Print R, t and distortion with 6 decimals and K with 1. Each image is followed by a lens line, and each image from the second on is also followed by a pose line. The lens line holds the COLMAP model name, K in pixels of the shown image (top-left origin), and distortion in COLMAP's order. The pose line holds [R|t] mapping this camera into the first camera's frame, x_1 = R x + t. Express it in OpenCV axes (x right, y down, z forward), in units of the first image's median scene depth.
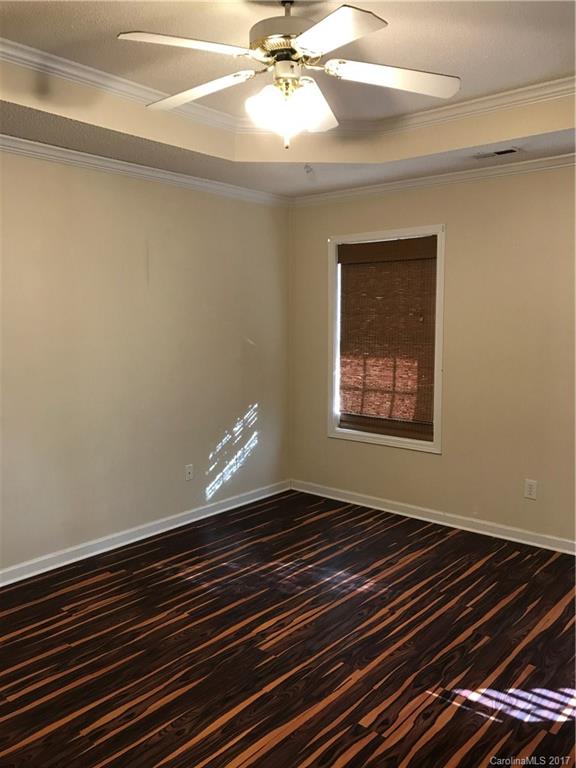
lens RADIAL K [[624.5, 0, 289.0], [0, 624.5, 379.7], [0, 0, 1]] dist [0.010892, 0.004775]
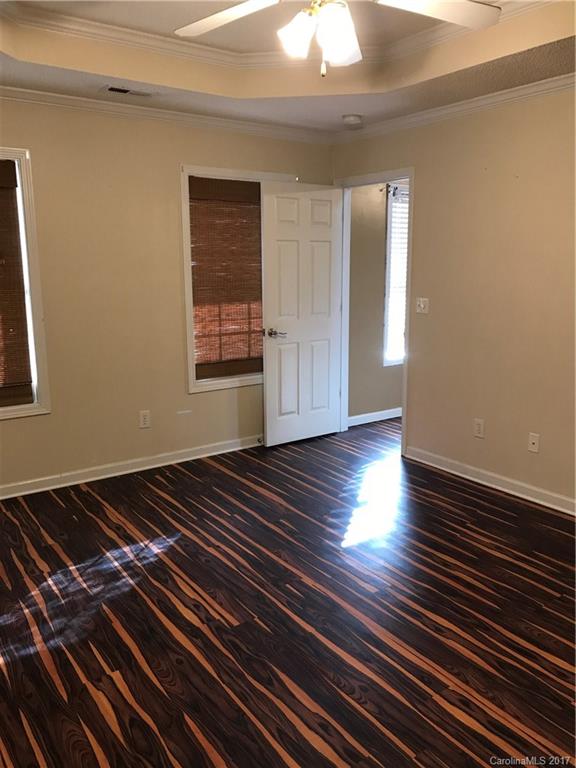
lens RADIAL K [[624.5, 0, 288.3], [0, 624.5, 388.8], [0, 0, 1]] dist [0.010892, 0.004775]
pose [[0.253553, -0.193613, 0.947747, -0.668550], [0.104447, 0.979516, 0.172160, -0.045453], [-0.961666, 0.055338, 0.268581, 0.537465]]
